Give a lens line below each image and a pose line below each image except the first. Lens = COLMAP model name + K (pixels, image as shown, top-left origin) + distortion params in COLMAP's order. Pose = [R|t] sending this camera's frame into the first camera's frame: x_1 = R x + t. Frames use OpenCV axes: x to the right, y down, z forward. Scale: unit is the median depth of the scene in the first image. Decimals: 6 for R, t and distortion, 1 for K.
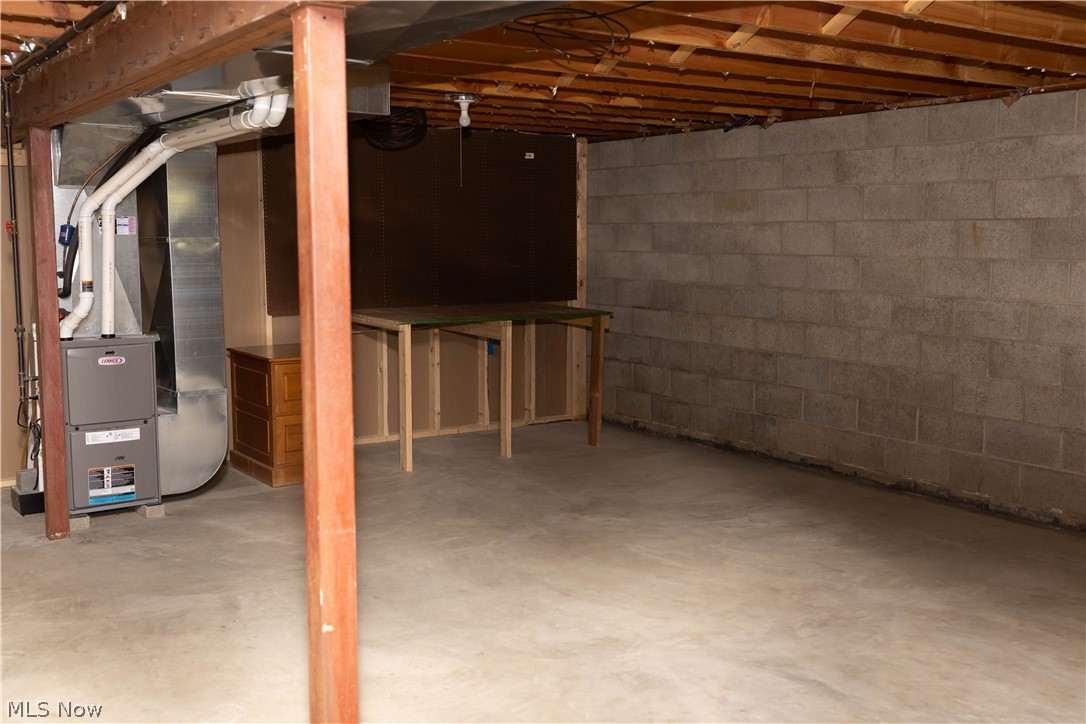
lens RADIAL K [[1072.6, 0, 543.0], [0, 1072.6, 362.0], [0, 0, 1]] dist [-0.000953, -0.002832]
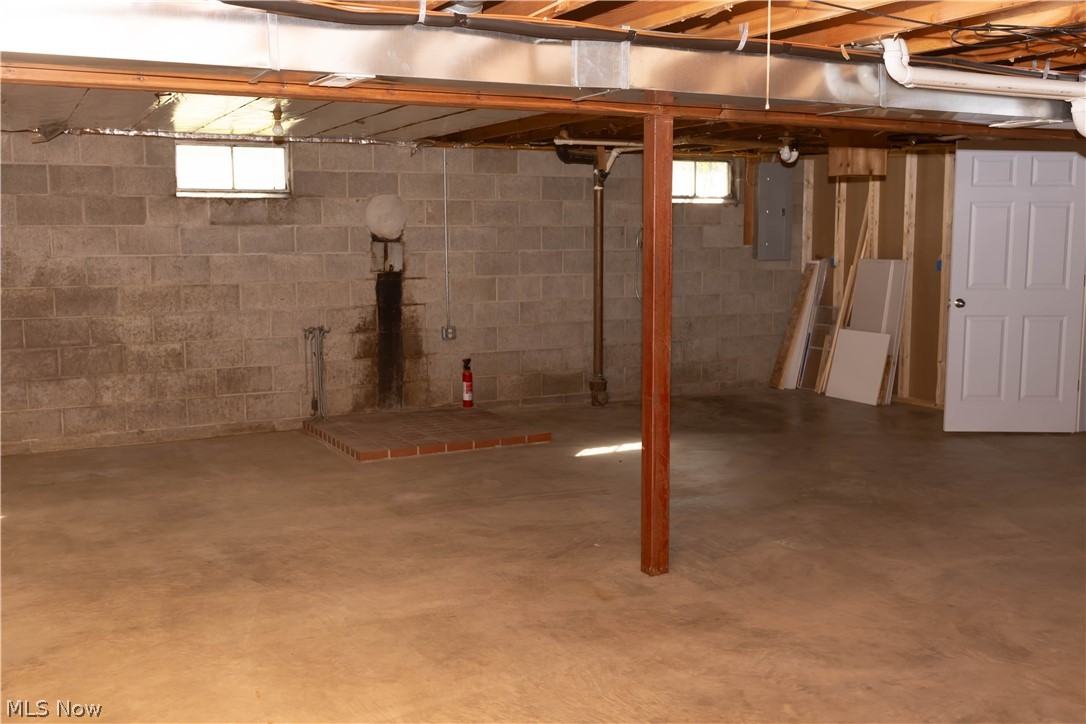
lens RADIAL K [[1072.6, 0, 543.0], [0, 1072.6, 362.0], [0, 0, 1]] dist [-0.000953, -0.002832]
pose [[-0.123265, 0.120028, -0.985088, 1.097632], [-0.118145, 0.983824, 0.134657, -0.080791], [0.985316, 0.132982, -0.107091, 0.685170]]
